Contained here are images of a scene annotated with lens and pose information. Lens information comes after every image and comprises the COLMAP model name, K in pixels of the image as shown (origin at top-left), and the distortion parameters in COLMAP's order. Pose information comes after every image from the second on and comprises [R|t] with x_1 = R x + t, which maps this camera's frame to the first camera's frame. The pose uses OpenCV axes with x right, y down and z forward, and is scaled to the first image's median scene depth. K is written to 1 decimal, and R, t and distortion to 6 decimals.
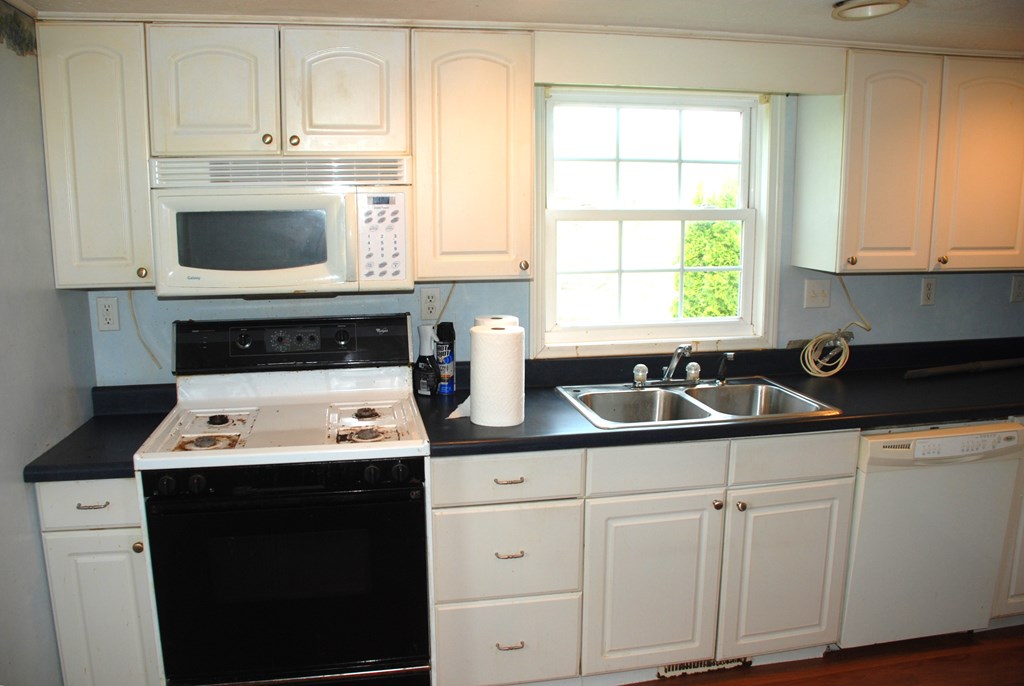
lens RADIAL K [[807.4, 0, 502.9], [0, 807.4, 353.9], [0, 0, 1]] dist [-0.149083, 0.086462]
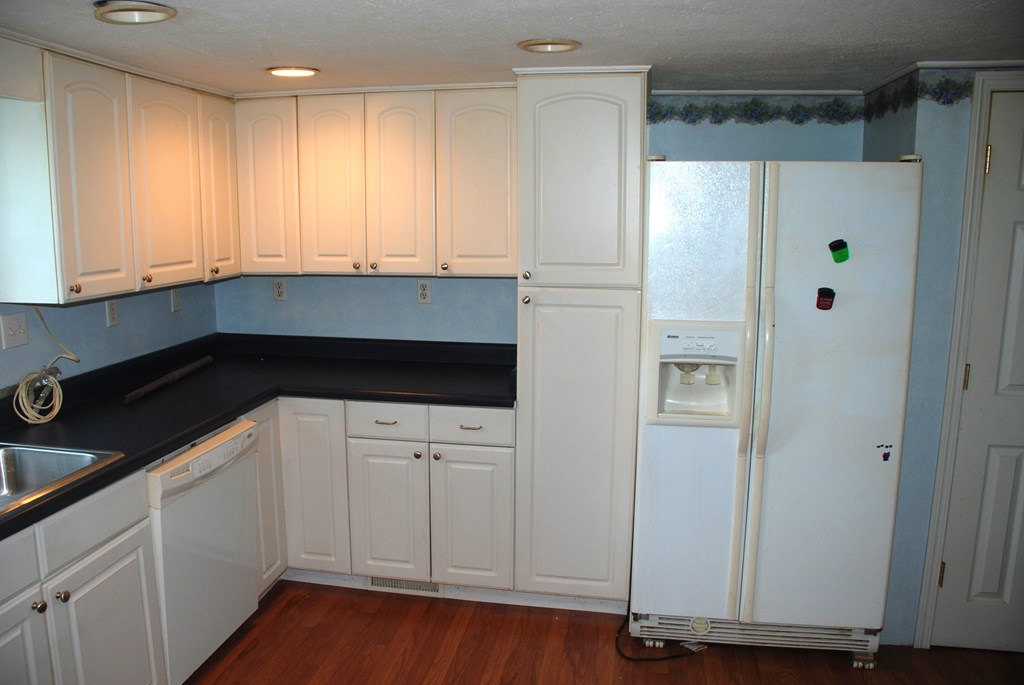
lens RADIAL K [[780.0, 0, 492.3], [0, 780.0, 354.4], [0, 0, 1]] dist [-0.156841, 0.086146]
pose [[0.359522, -0.157465, 0.919755, -0.199806], [0.165121, 0.980840, 0.103379, -0.058553], [-0.918411, 0.114704, 0.378634, 0.263696]]
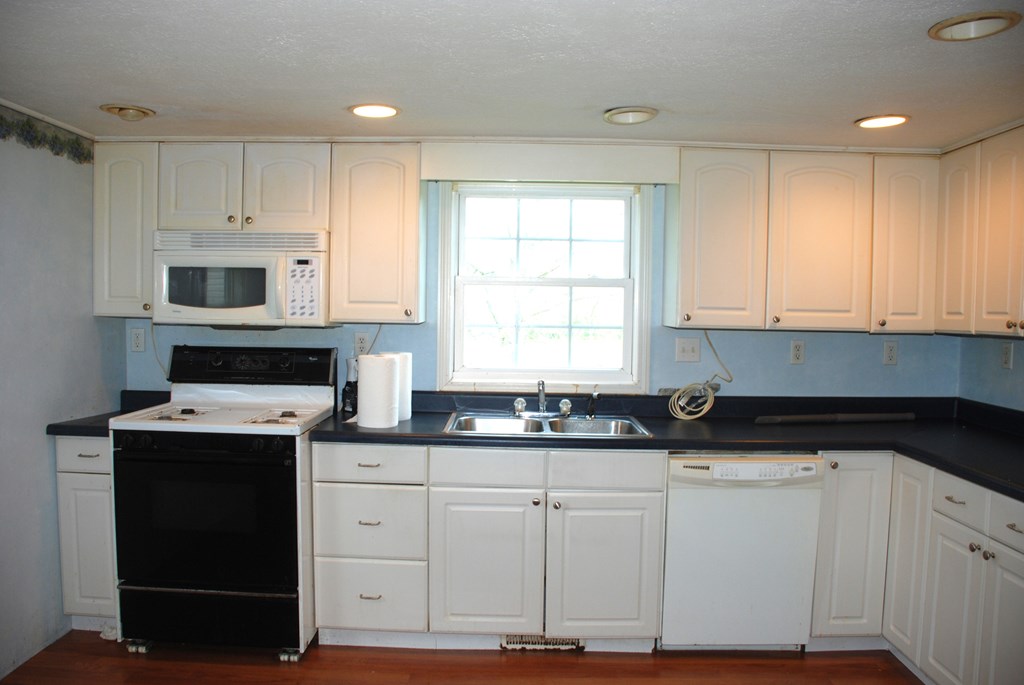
lens RADIAL K [[799.9, 0, 504.3], [0, 799.9, 356.5], [0, 0, 1]] dist [-0.120805, 0.012393]
pose [[0.979963, 0.035220, -0.196043, 0.442897], [-0.058503, 0.991725, -0.114276, 0.105285], [0.190396, 0.123455, 0.973914, -0.258381]]
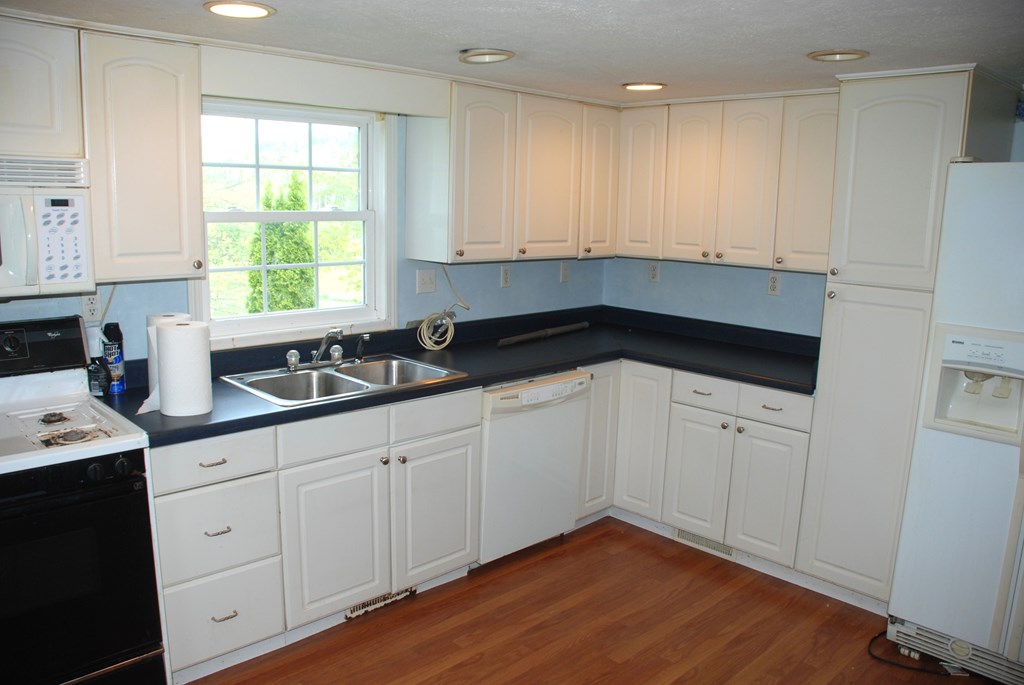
lens RADIAL K [[780.0, 0, 497.2], [0, 780.0, 364.9], [0, 0, 1]] dist [-0.156841, 0.086146]
pose [[0.838347, -0.085129, 0.538449, -0.193892], [0.073207, 0.996366, 0.043545, 0.008301], [-0.540199, 0.002912, 0.841532, -0.064364]]
